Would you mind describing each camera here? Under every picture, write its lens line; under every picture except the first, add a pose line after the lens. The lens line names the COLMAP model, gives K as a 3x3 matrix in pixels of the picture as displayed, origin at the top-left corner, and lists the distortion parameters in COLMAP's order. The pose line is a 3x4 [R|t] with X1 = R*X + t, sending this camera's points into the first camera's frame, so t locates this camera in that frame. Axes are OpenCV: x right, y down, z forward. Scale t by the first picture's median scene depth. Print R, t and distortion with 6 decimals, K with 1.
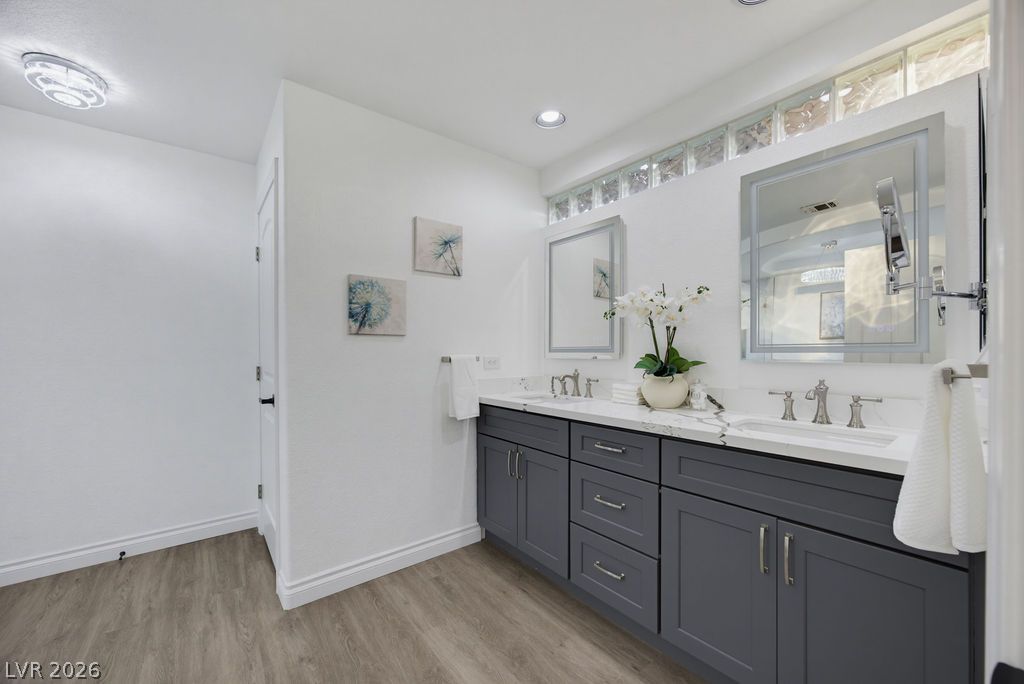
lens RADIAL K [[393.8, 0, 512.8], [0, 393.8, 354.2], [0, 0, 1]] dist [-0.019221, 0.005615]
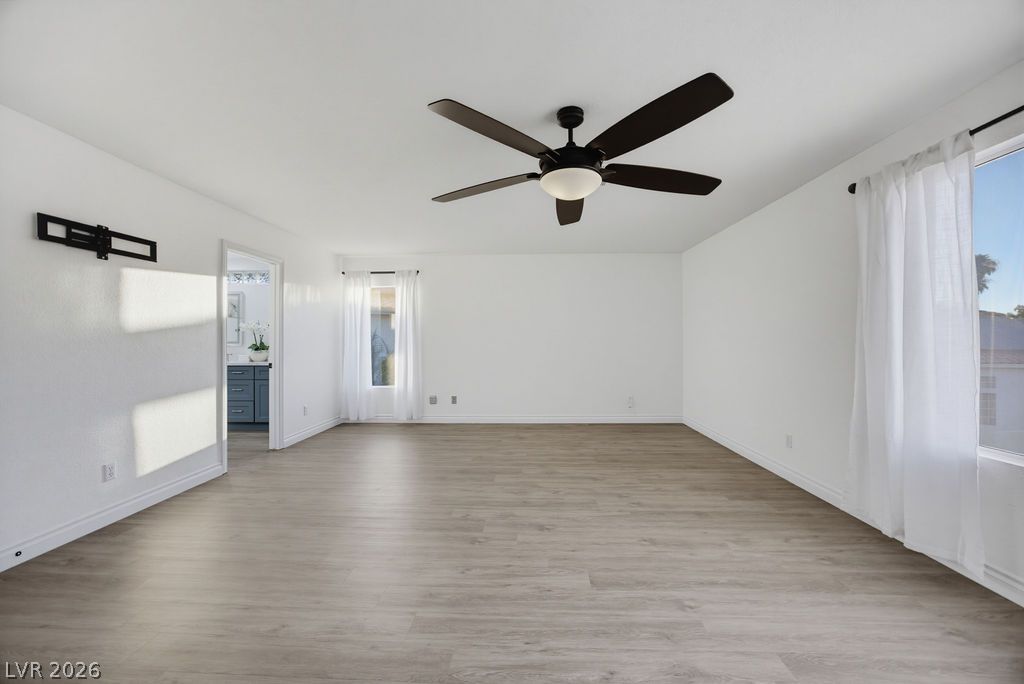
lens RADIAL K [[393.8, 0, 513.2], [0, 393.8, 341.8], [0, 0, 1]] dist [-0.019221, 0.005615]
pose [[0.649513, 0.015514, 0.760192, -0.599948], [0.001979, 0.999754, -0.022094, 0.050946], [-0.760348, 0.015854, 0.649322, -2.324091]]
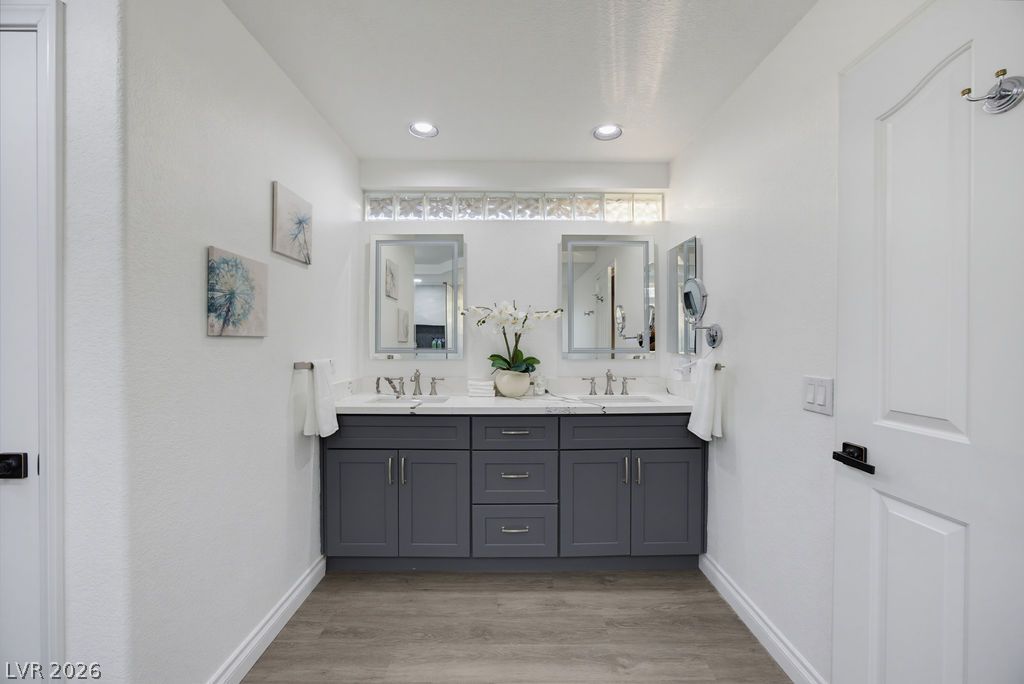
lens RADIAL K [[393.8, 0, 508.0], [0, 393.8, 343.9], [0, 0, 1]] dist [-0.019221, 0.005615]
pose [[0.624203, -0.003473, 0.781254, -0.615343], [0.003563, 0.999992, 0.001599, -0.037275], [-0.781254, 0.001785, 0.624211, 0.189143]]
